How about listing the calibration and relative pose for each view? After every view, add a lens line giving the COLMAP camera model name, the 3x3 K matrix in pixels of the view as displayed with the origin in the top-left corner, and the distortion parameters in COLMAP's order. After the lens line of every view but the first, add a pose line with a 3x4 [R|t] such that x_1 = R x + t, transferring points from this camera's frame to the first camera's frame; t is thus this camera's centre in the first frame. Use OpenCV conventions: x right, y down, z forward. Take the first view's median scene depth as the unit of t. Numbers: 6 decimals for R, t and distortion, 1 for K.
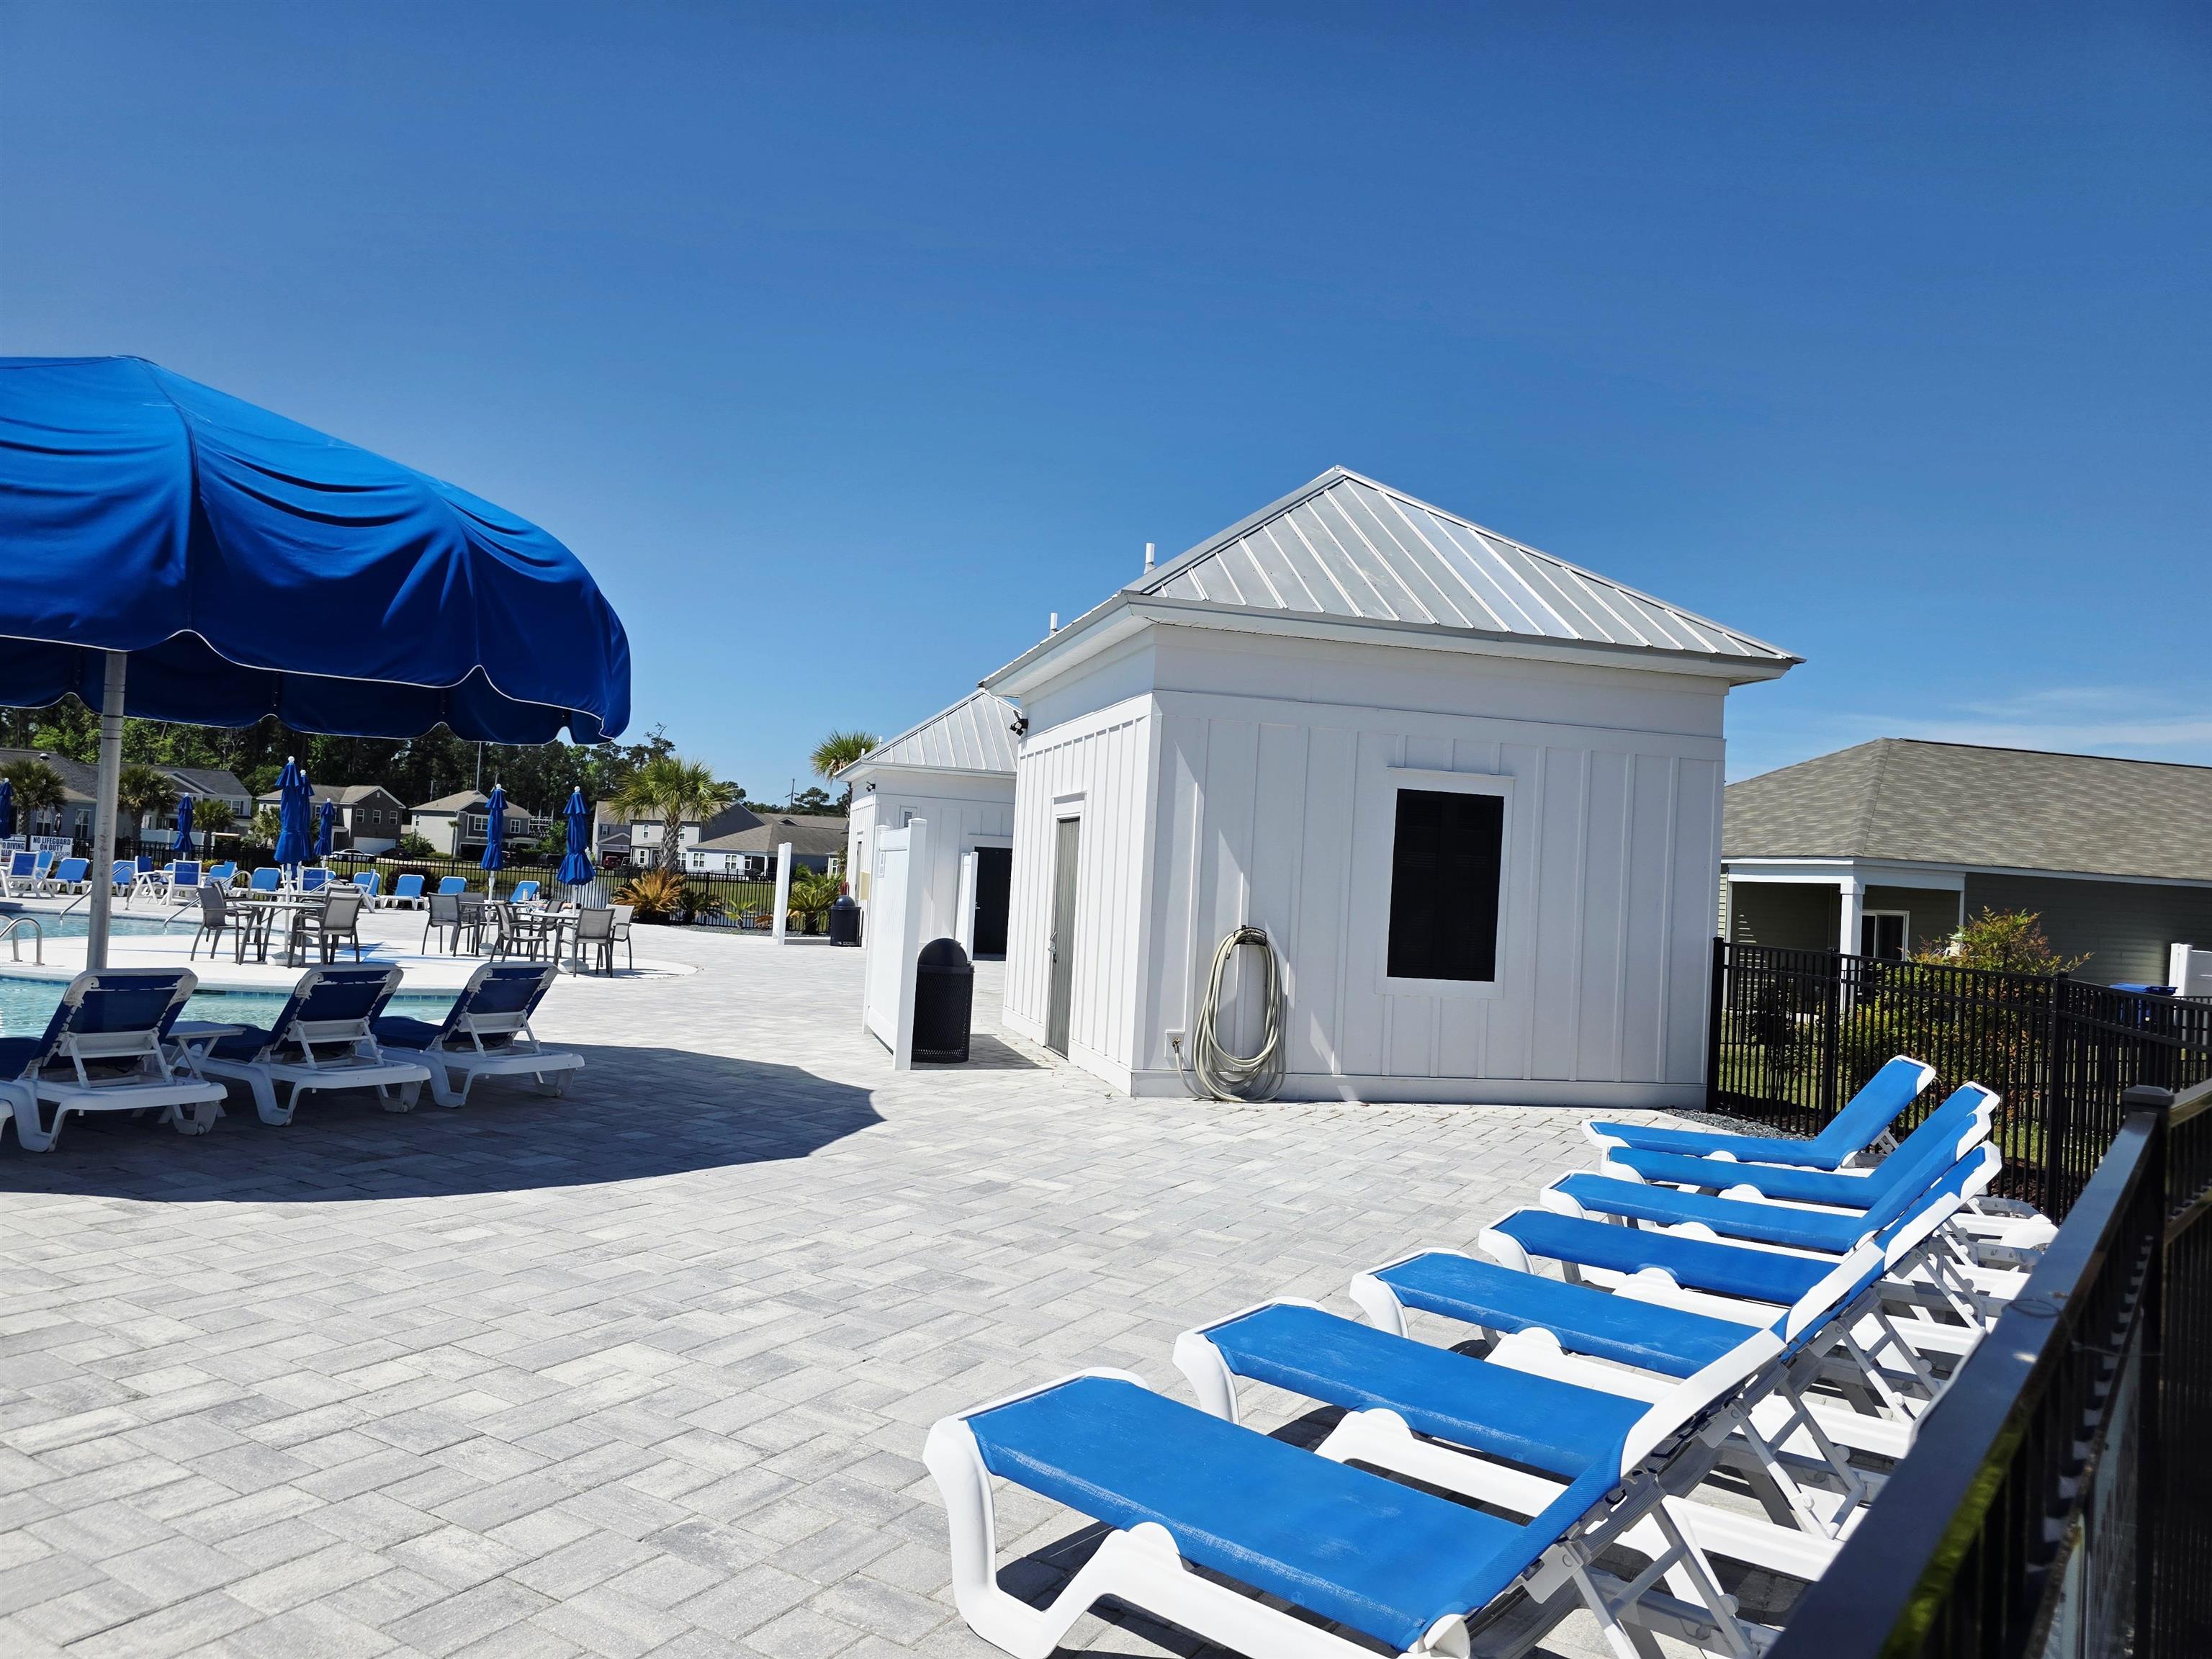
lens RADIAL K [[1485.1, 0, 1106.0], [0, 1485.1, 829.5], [0, 0, 1]] dist [0.051804, -0.046242]
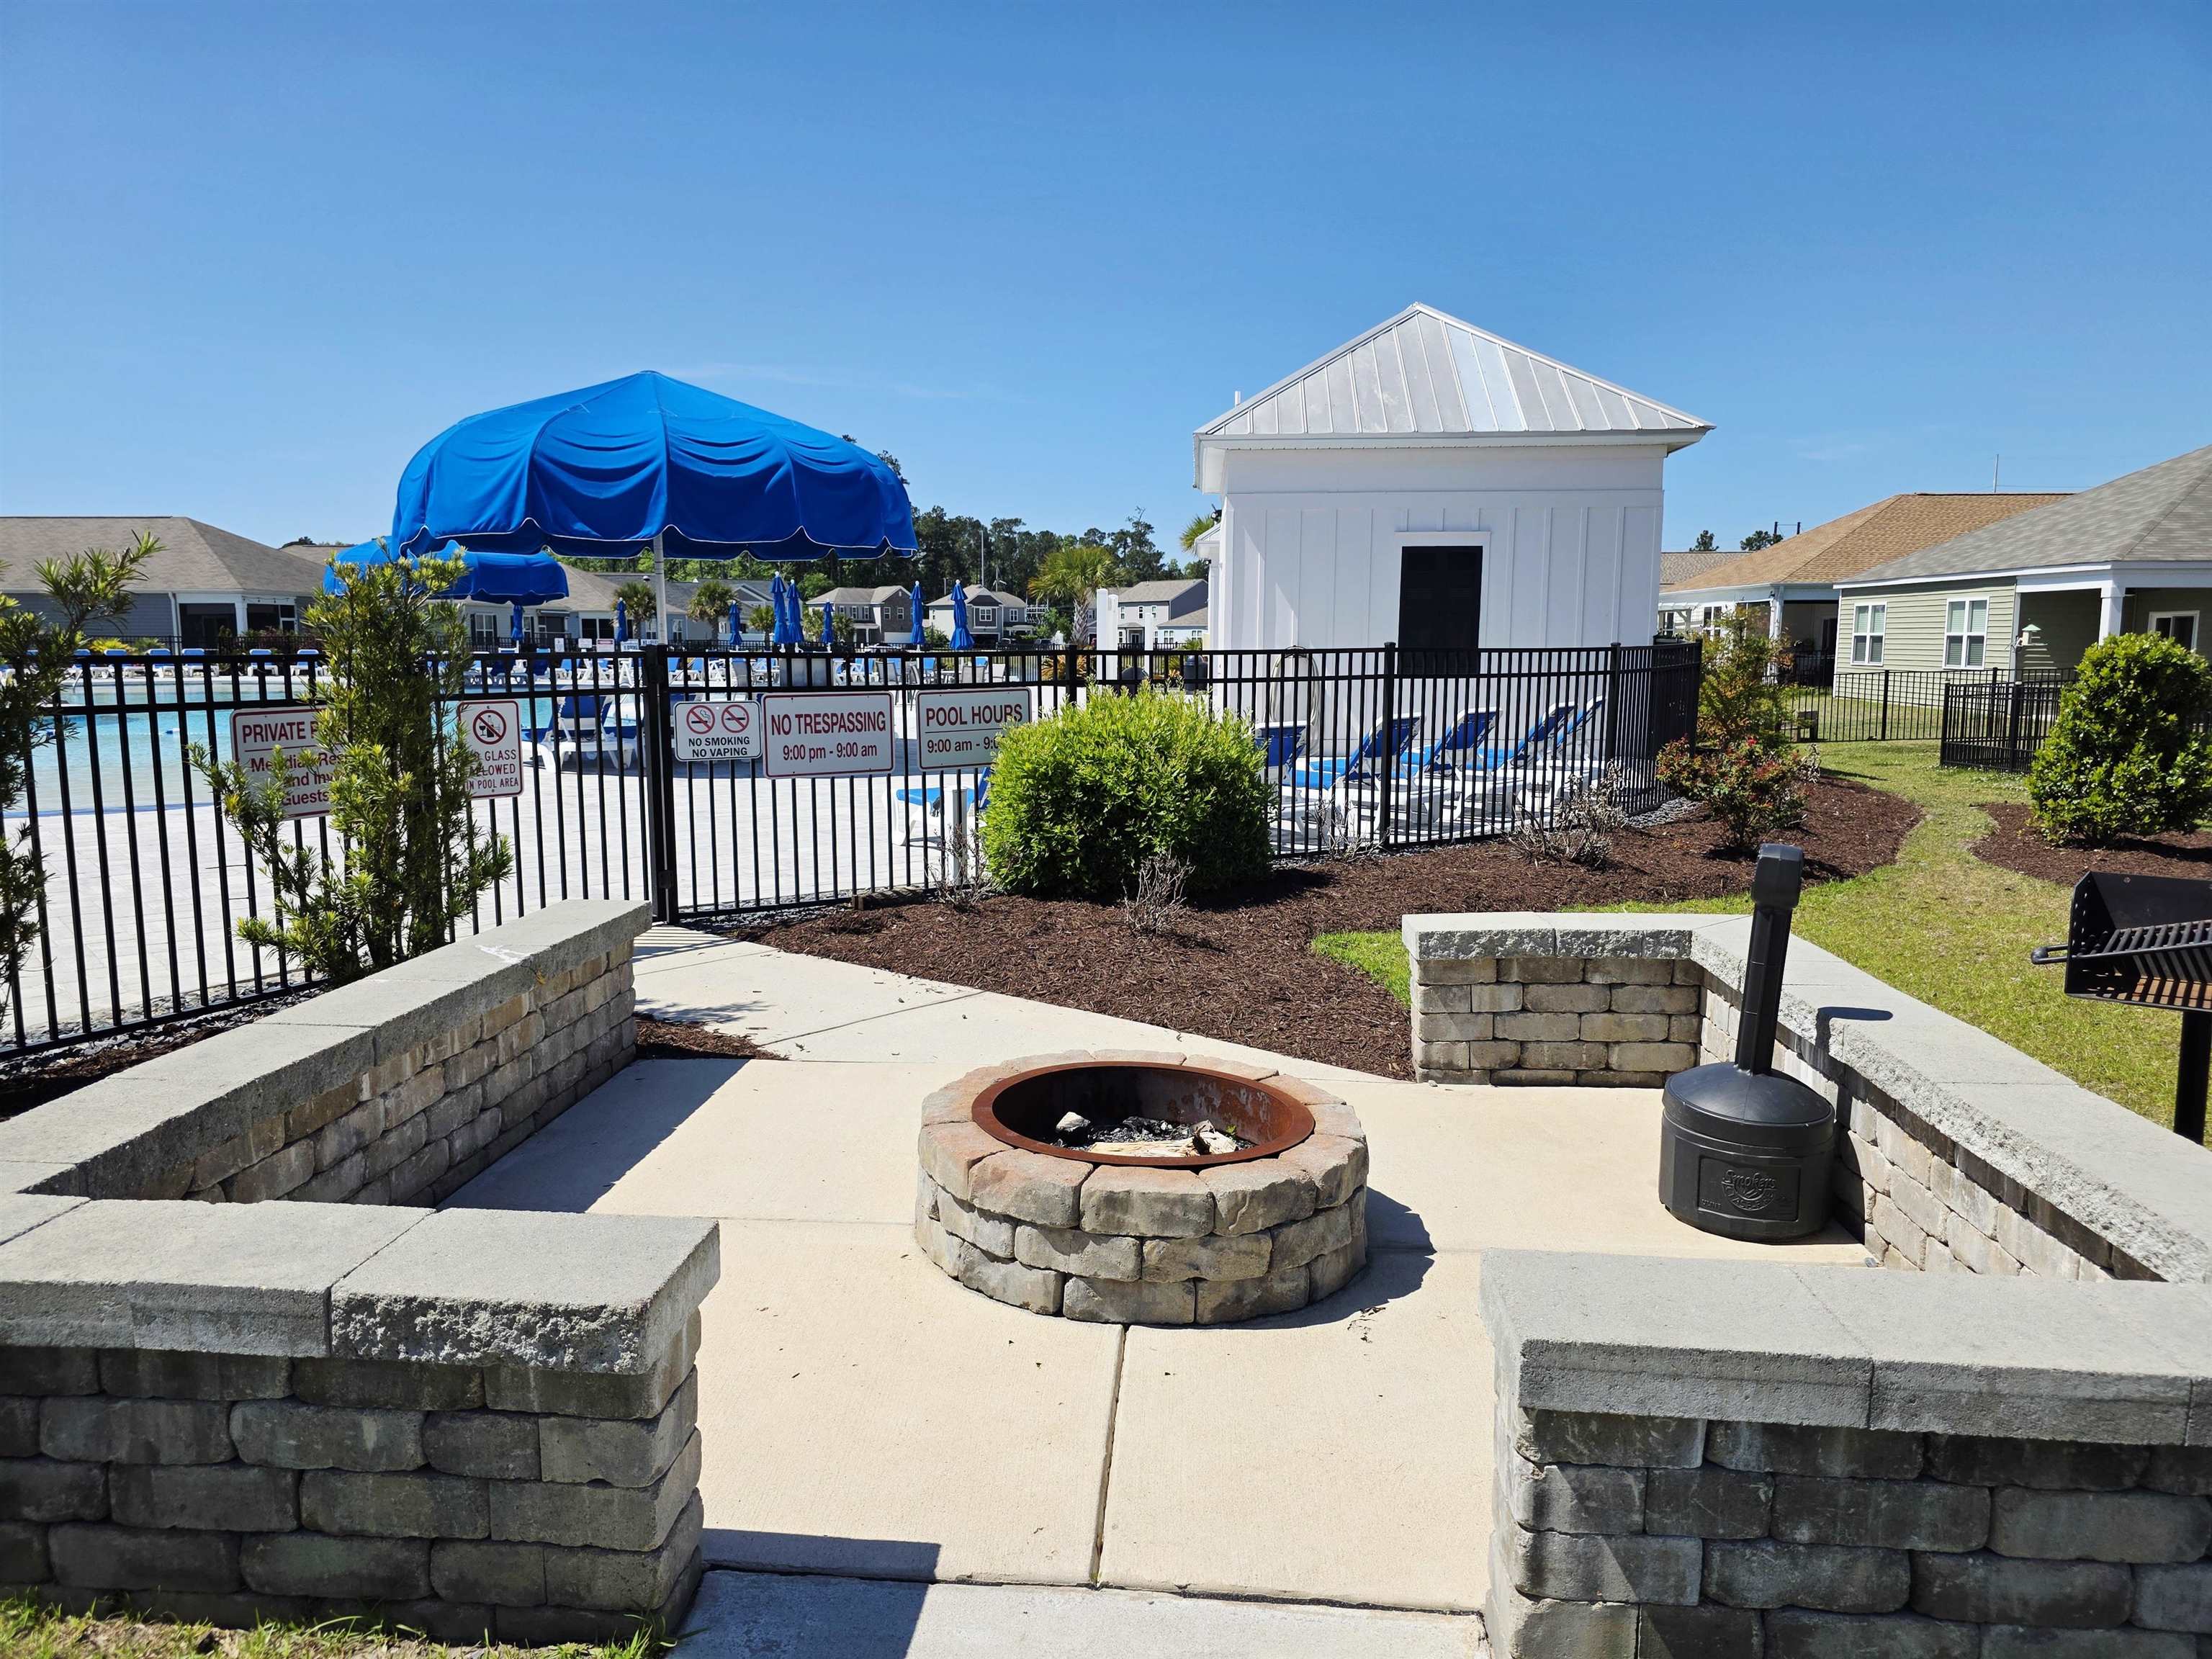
lens RADIAL K [[1485.1, 0, 1106.0], [0, 1485.1, 829.5], [0, 0, 1]] dist [0.051804, -0.046242]
pose [[0.946607, -0.012381, -0.322152, 0.153583], [0.061758, 0.987720, 0.143508, 0.008070], [0.316419, -0.155742, 0.935747, -0.208401]]
